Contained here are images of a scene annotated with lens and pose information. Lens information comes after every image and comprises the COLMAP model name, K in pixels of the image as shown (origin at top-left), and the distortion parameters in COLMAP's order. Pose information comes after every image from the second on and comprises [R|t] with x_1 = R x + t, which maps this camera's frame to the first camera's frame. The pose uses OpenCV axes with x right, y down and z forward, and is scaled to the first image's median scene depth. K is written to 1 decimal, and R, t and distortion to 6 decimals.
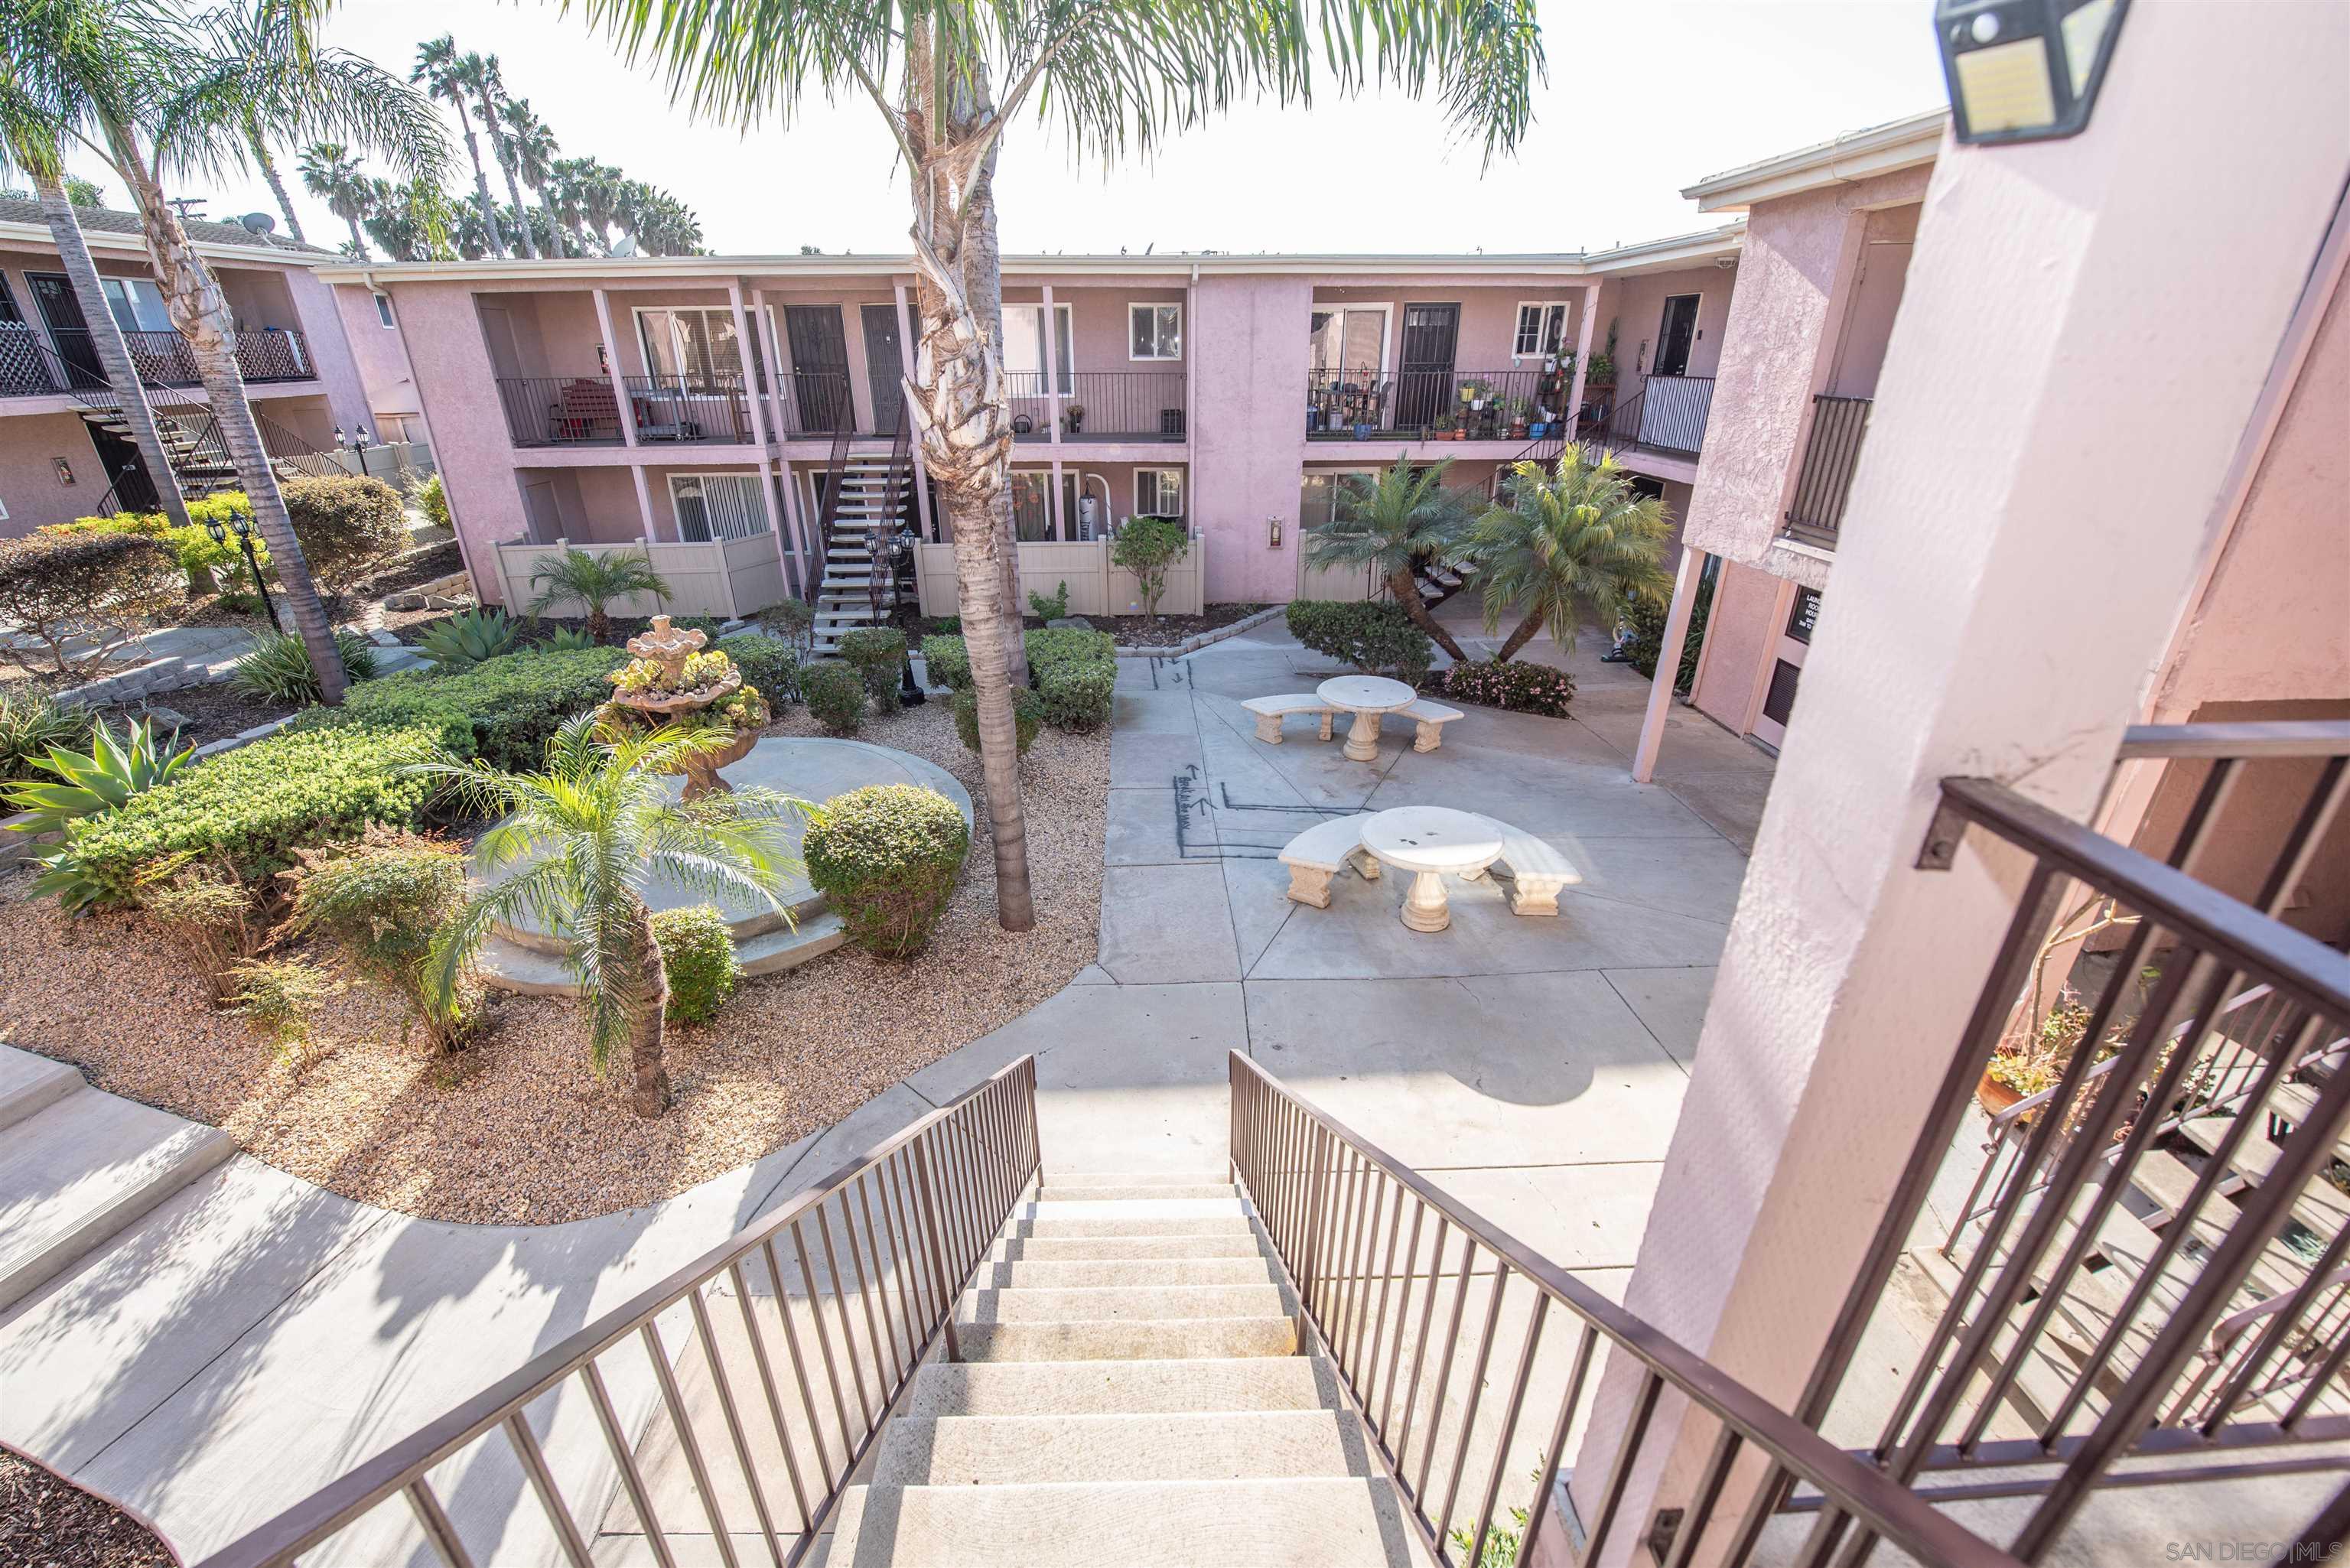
lens RADIAL K [[950.7, 0, 1160.8], [0, 950.7, 792.2], [0, 0, 1]] dist [-0.017327, -0.001264]
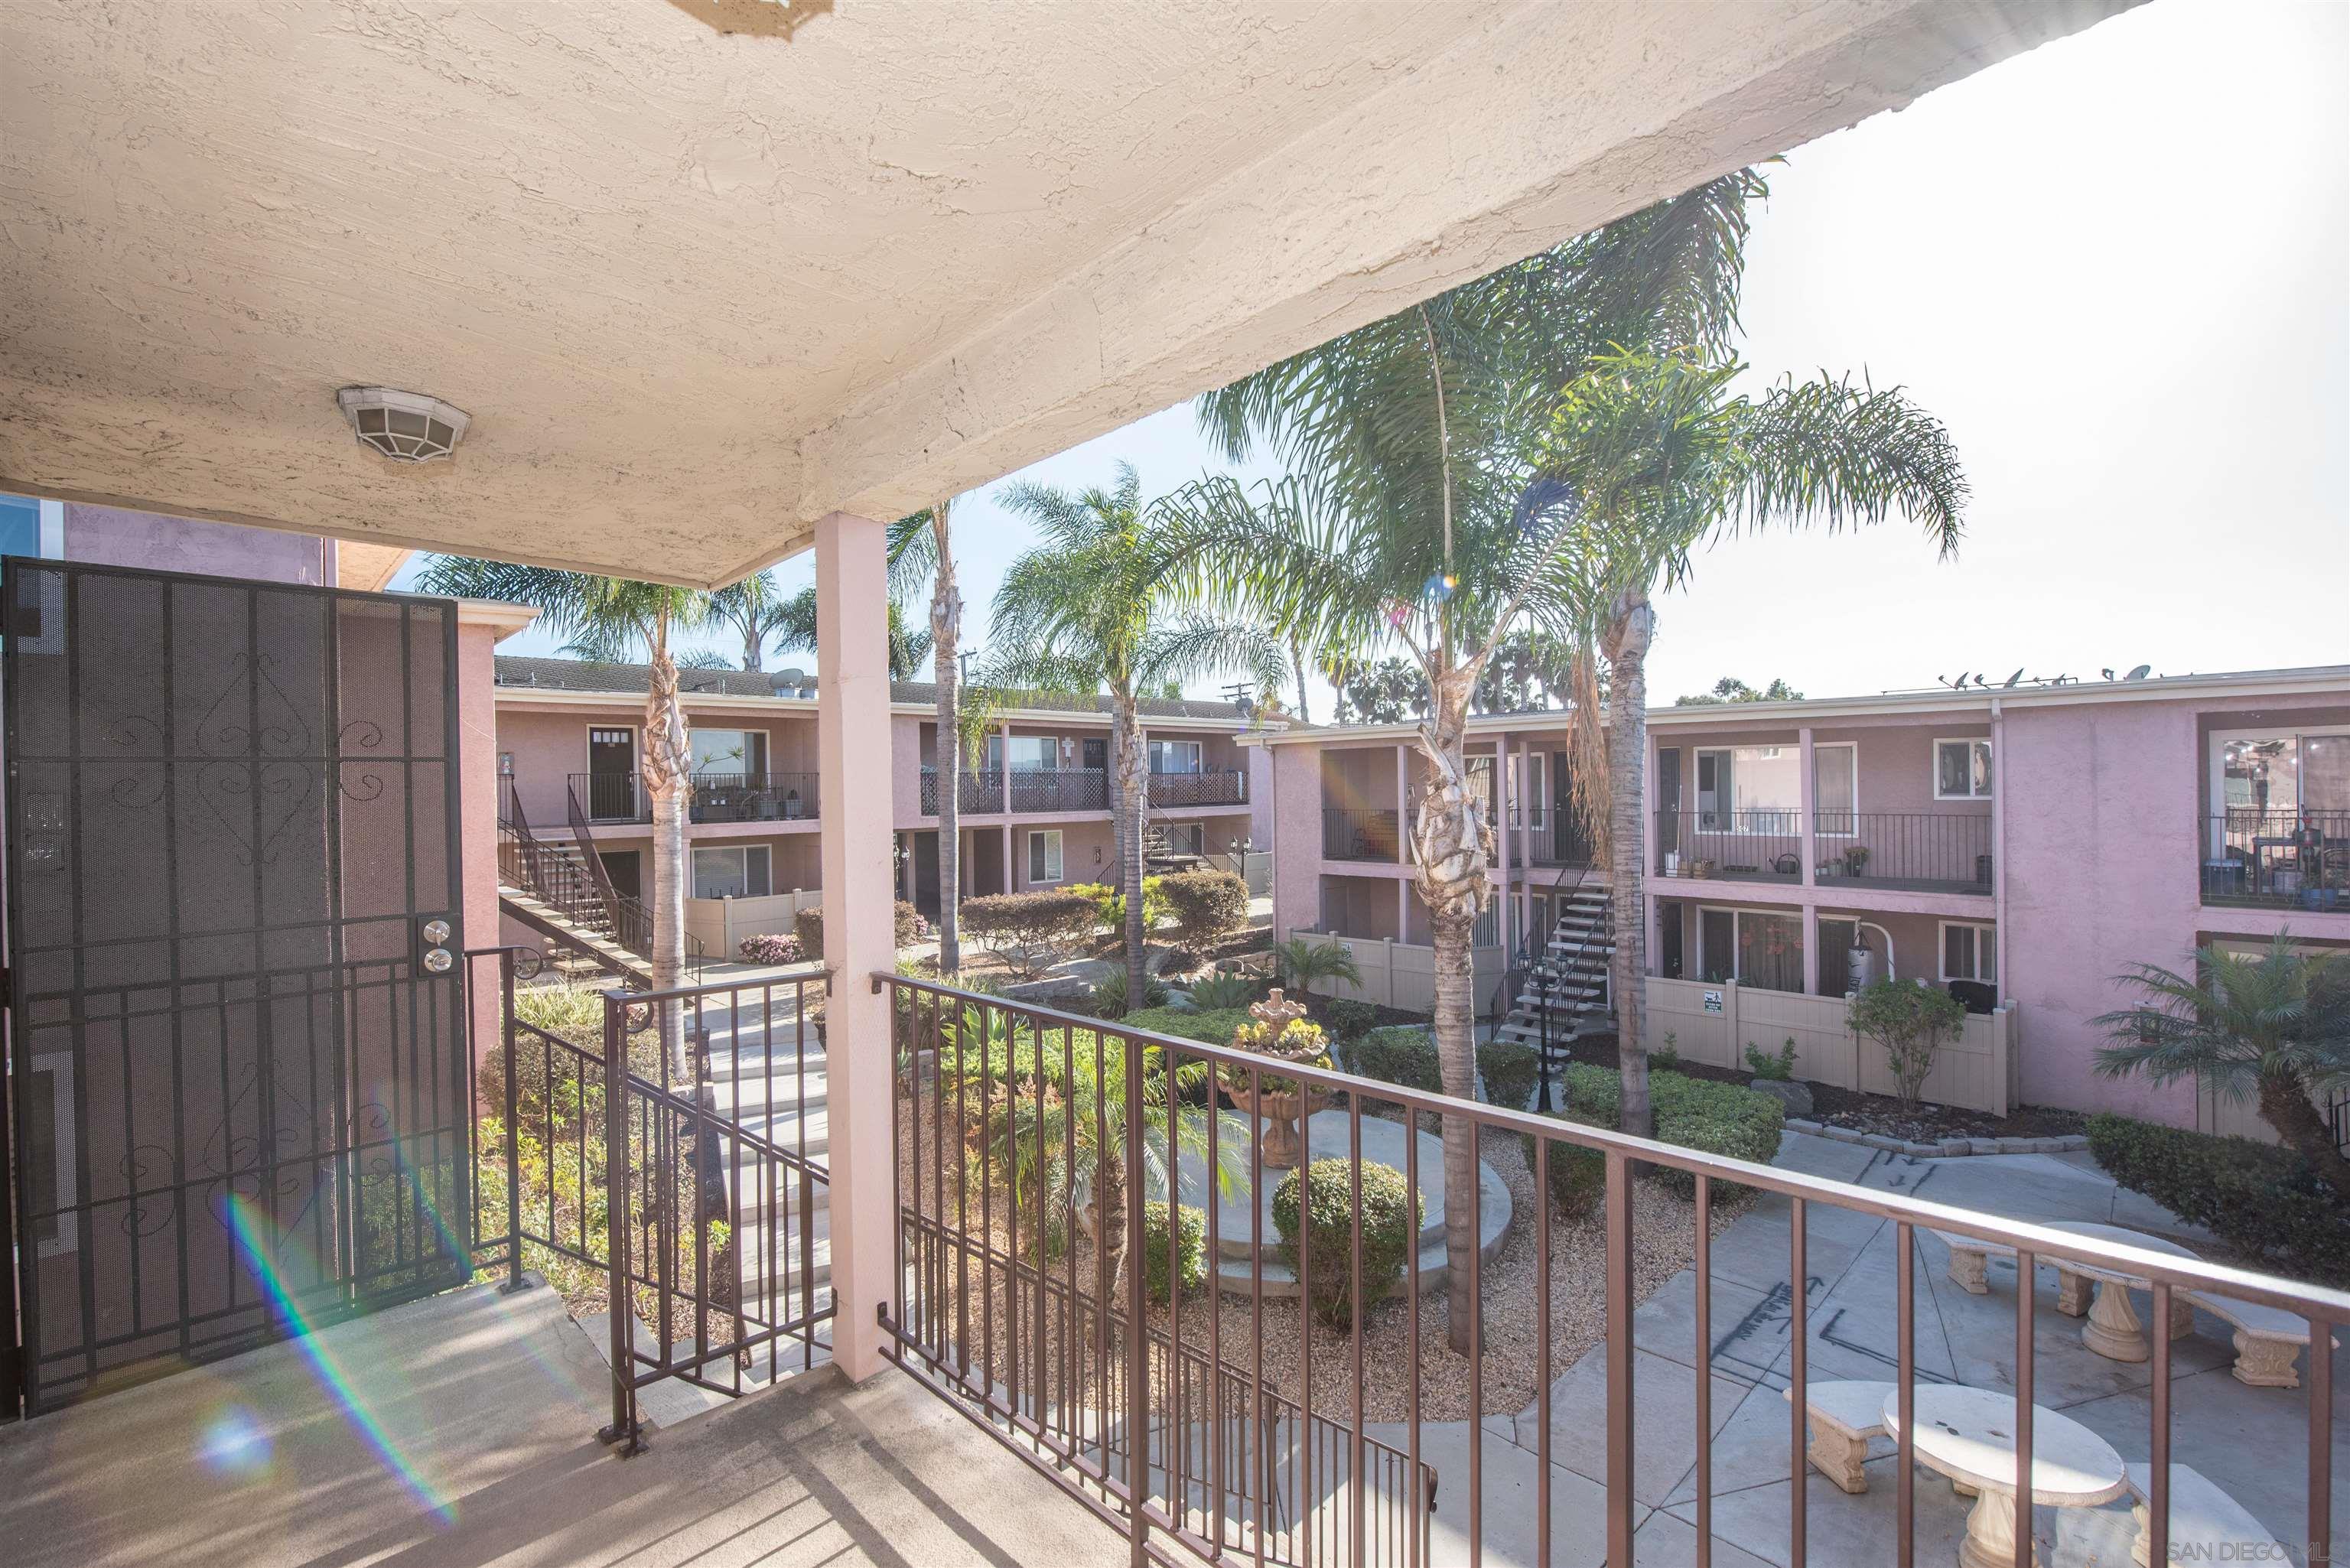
lens RADIAL K [[1034.1, 0, 1172.4], [0, 1034.1, 796.0], [0, 0, 1]] dist [-0.002627, -0.000548]
pose [[0.680196, 0.000980, -0.733030, 0.222521], [-0.299458, 0.913120, -0.276654, 0.003063], [0.669073, 0.407691, 0.621393, -0.043411]]
